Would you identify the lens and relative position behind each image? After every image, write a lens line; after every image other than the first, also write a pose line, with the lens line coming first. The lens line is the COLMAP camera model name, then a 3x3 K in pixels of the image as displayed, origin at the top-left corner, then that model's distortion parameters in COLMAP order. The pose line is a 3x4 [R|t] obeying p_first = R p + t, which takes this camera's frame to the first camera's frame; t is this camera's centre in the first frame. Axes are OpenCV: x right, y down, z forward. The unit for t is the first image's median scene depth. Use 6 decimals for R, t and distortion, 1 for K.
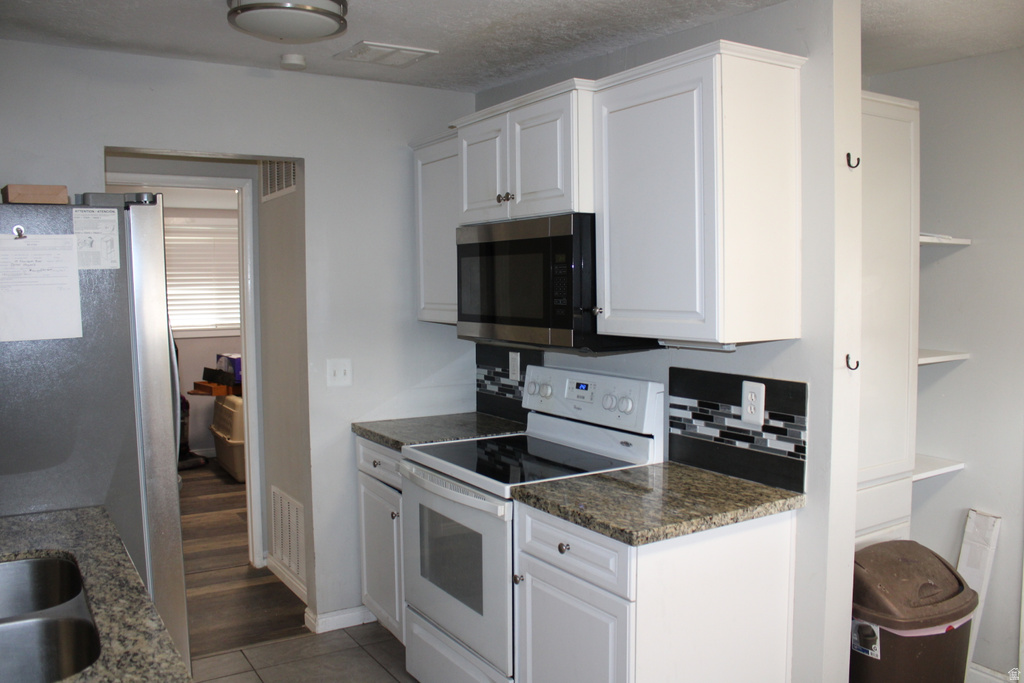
lens RADIAL K [[850.4, 0, 510.0], [0, 850.4, 341.5], [0, 0, 1]] dist [-0.151201, 0.137839]
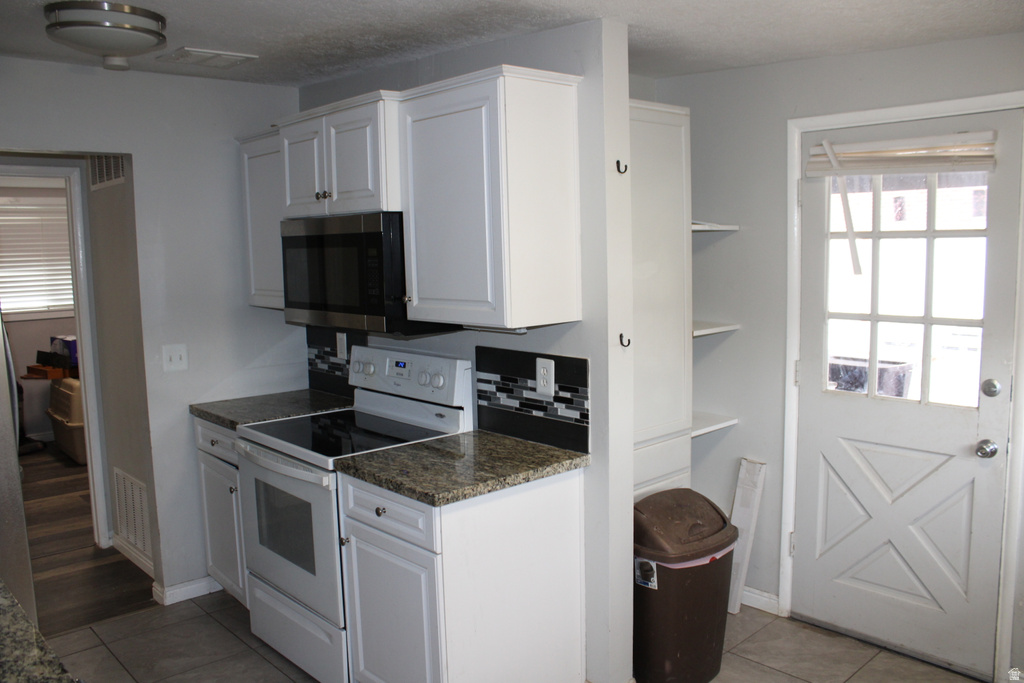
lens RADIAL K [[849.3, 0, 510.9], [0, 849.3, 343.0], [0, 0, 1]] dist [-0.163613, 0.142297]
pose [[0.983913, -0.033740, 0.175434, 0.036376], [0.025627, 0.998504, 0.048308, -0.026172], [-0.176801, -0.043035, 0.983305, -0.111663]]
